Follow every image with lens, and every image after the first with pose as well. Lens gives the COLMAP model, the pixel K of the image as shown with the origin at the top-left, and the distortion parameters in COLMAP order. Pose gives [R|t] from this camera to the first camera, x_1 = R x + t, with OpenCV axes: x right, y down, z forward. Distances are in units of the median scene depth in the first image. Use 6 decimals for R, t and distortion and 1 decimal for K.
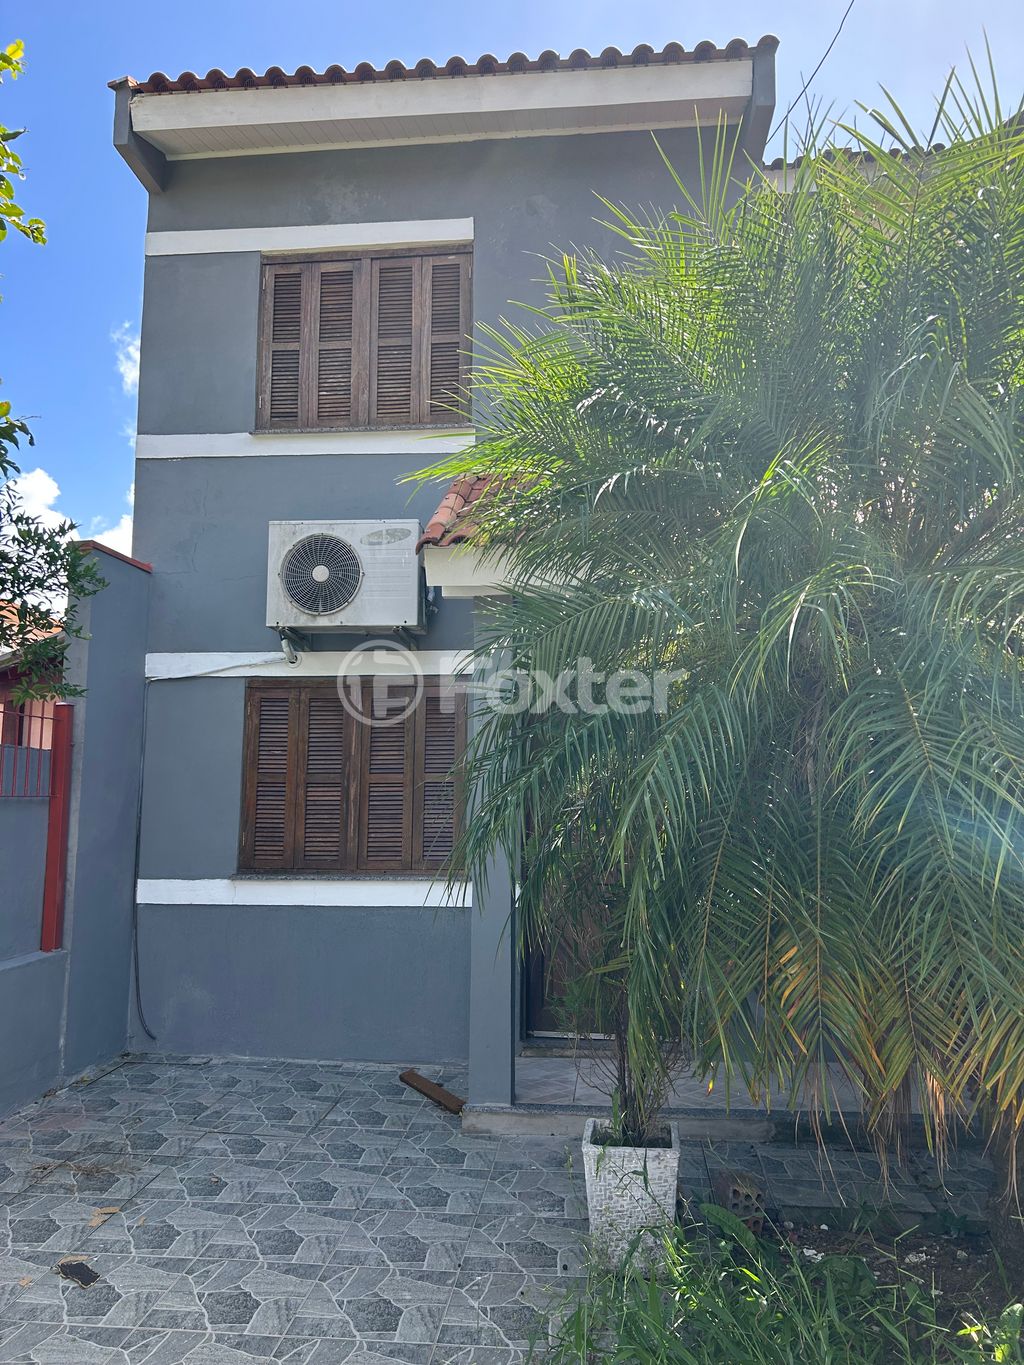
lens RADIAL K [[1034.3, 0, 512.0], [0, 1034.3, 675.0], [0, 0, 1]] dist [0.040128, -0.048515]
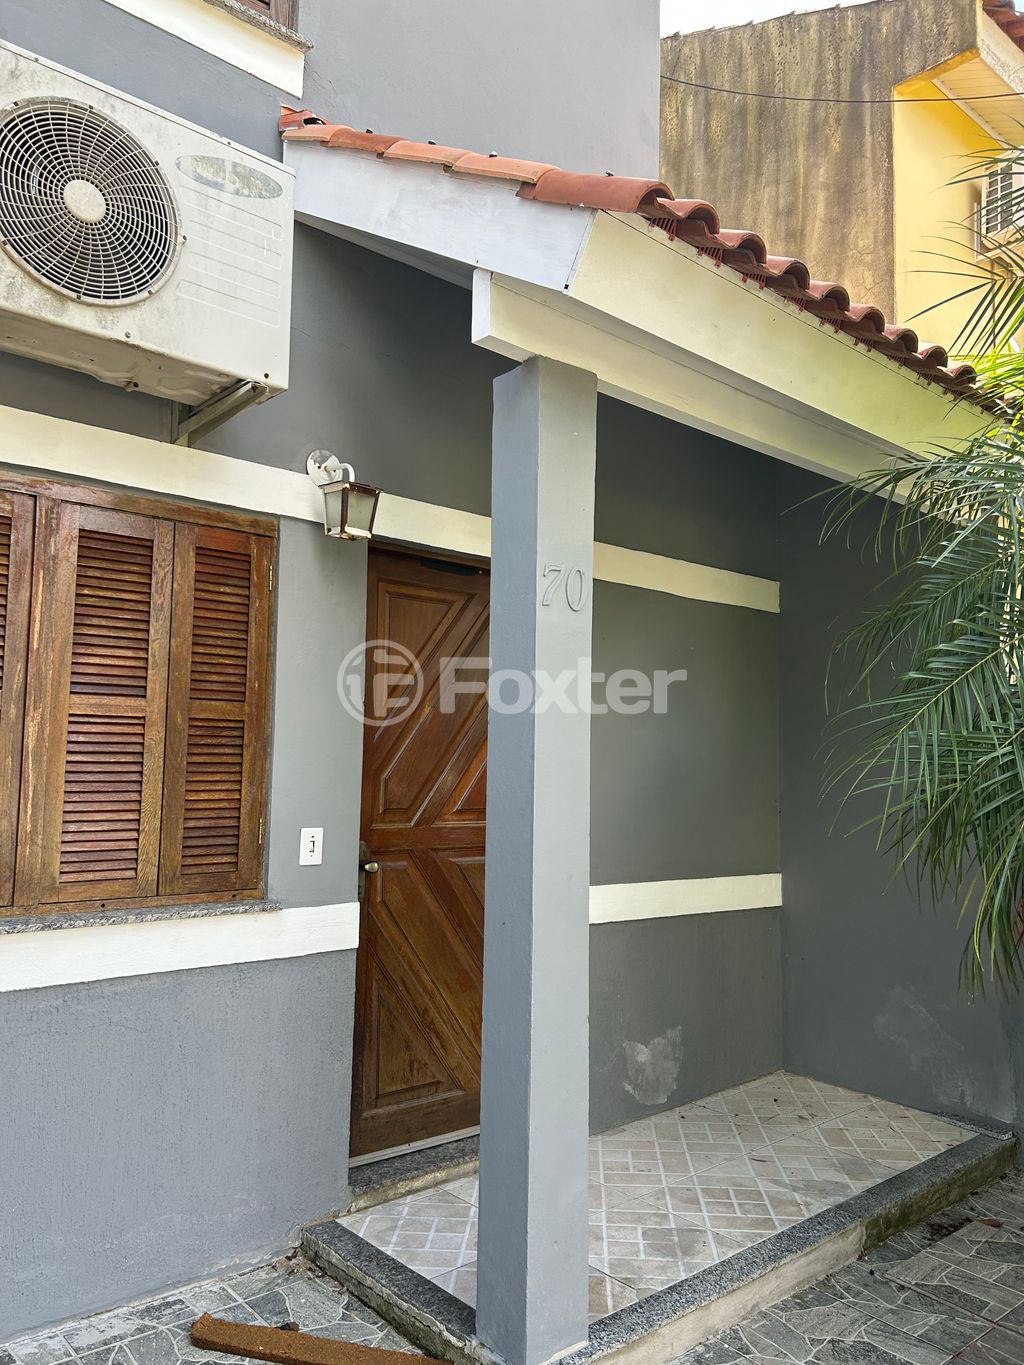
lens RADIAL K [[1034.3, 0, 509.5], [0, 1034.3, 688.9], [0, 0, 1]] dist [0.040128, -0.048515]
pose [[0.683496, 0.063458, 0.727190, -0.357012], [-0.109583, 0.993844, 0.016271, 0.068447], [-0.721682, -0.090808, 0.686243, 0.578120]]
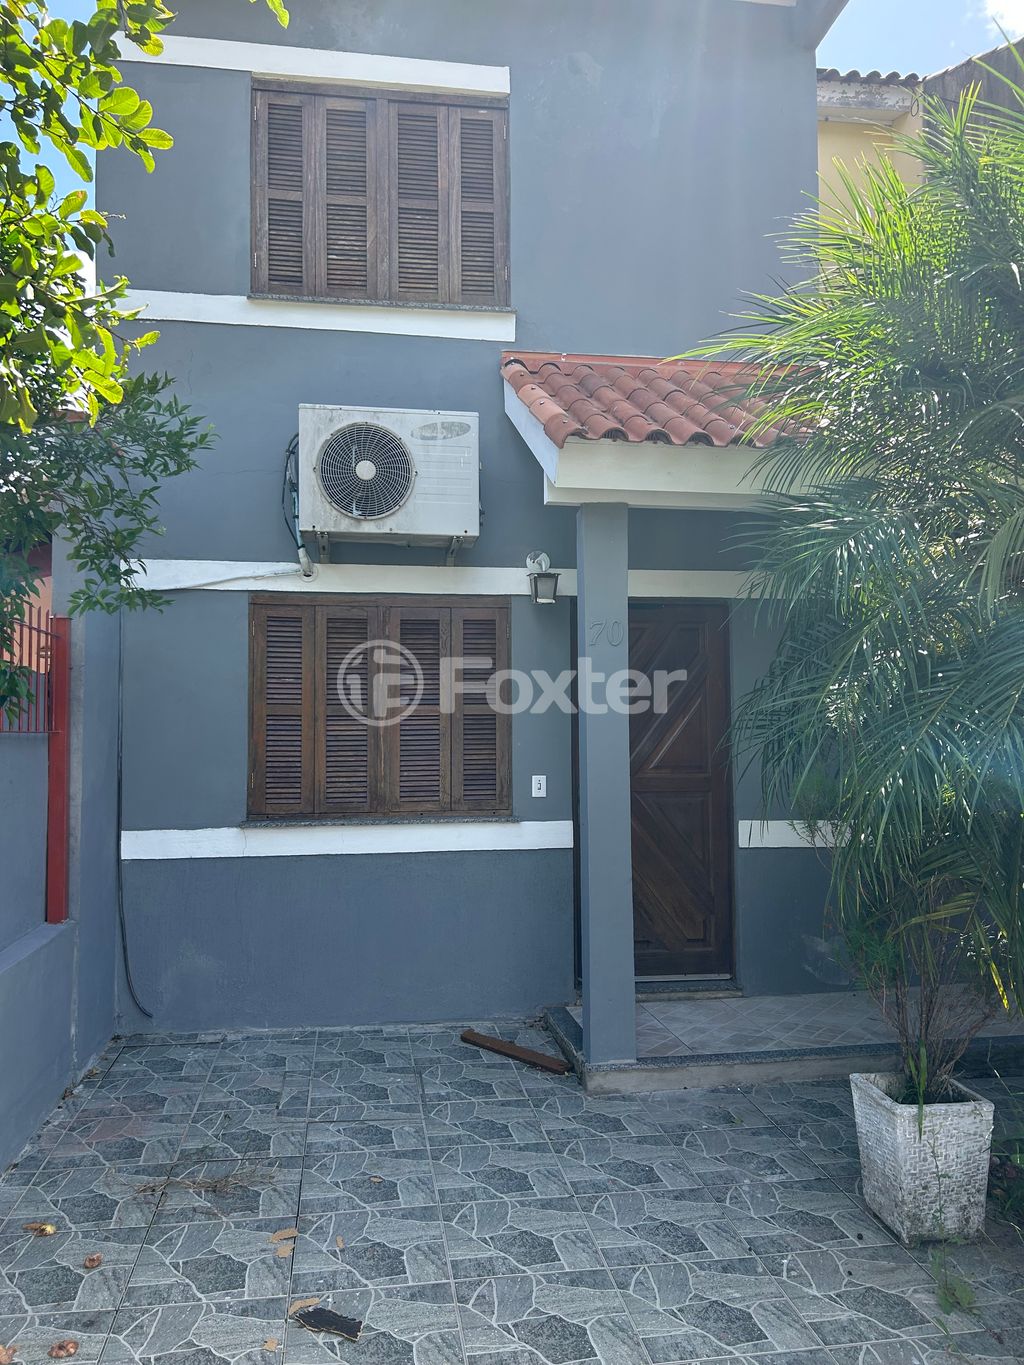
lens RADIAL K [[1034.3, 0, 511.4], [0, 1034.3, 687.1], [0, 0, 1]] dist [0.040128, -0.048515]
pose [[0.968948, 0.002379, 0.247253, -0.278692], [-0.020294, 0.997345, 0.069933, 0.017631], [-0.246431, -0.072779, 0.966424, 0.133723]]
